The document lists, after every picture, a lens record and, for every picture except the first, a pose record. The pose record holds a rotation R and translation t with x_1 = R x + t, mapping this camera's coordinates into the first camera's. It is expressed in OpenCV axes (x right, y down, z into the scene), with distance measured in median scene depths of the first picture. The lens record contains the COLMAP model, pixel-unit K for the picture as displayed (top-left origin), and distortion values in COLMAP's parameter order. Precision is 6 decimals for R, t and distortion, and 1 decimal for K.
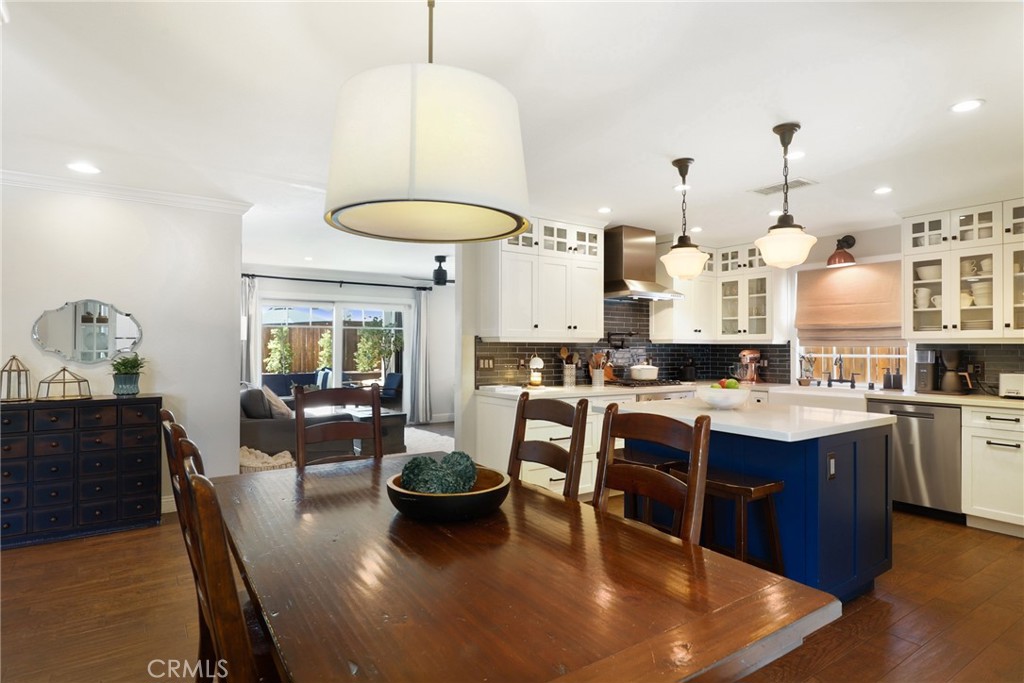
lens RADIAL K [[545.5, 0, 512.0], [0, 545.5, 341.5], [0, 0, 1]] dist [0.002119, -0.001523]
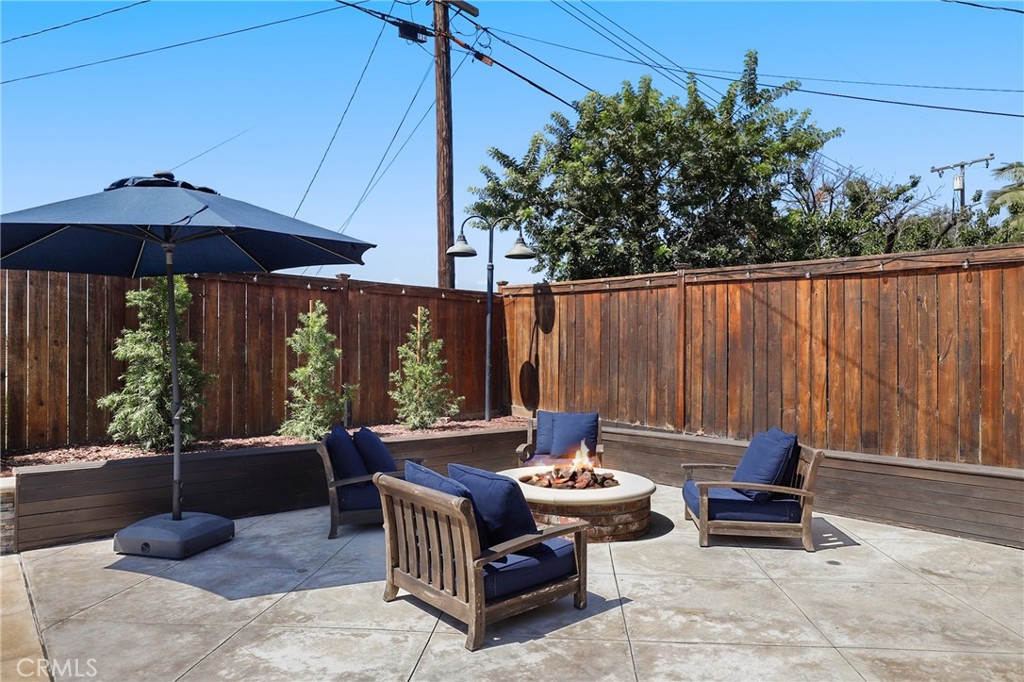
lens RADIAL K [[648.0, 0, 512.0], [0, 648.0, 341.0], [0, 0, 1]] dist [0.002990, 0.001186]
pose [[0.994475, 0.003257, 0.104922, -0.966884], [-0.000877, 0.999741, -0.022721, 0.038053], [-0.104969, 0.022503, 0.994221, 2.241486]]
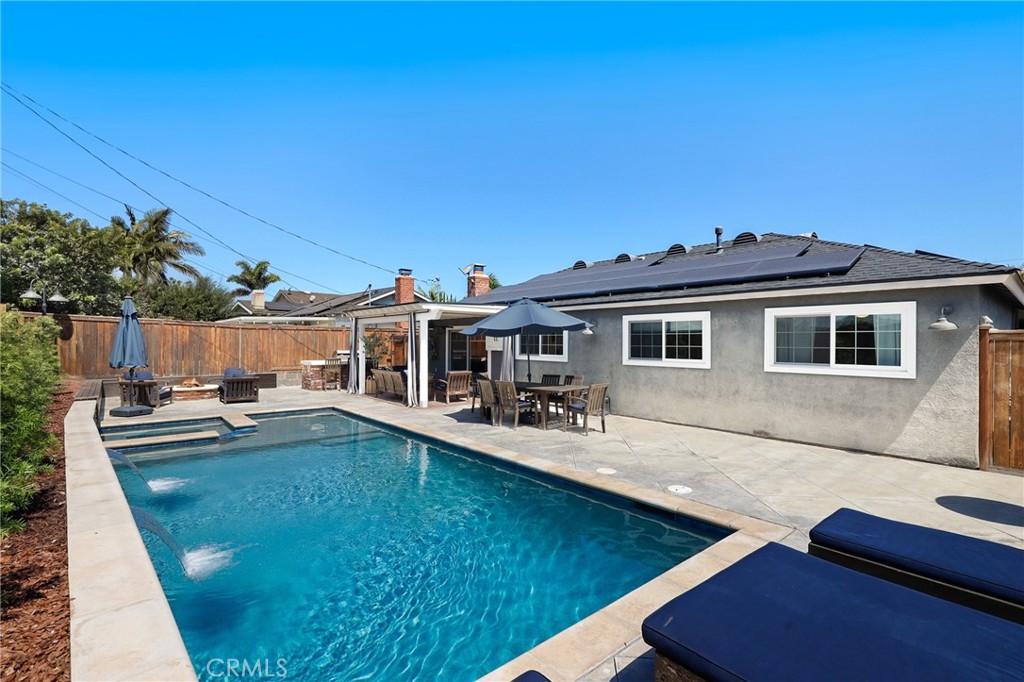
lens RADIAL K [[466.2, 0, 517.2], [0, 466.2, 336.4], [0, 0, 1]] dist [-0.004084, -0.000390]
pose [[-0.113157, 0.007902, 0.993546, -3.628774], [-0.012384, 0.999879, -0.009363, -0.045532], [-0.993500, -0.013363, -0.113046, 1.740879]]
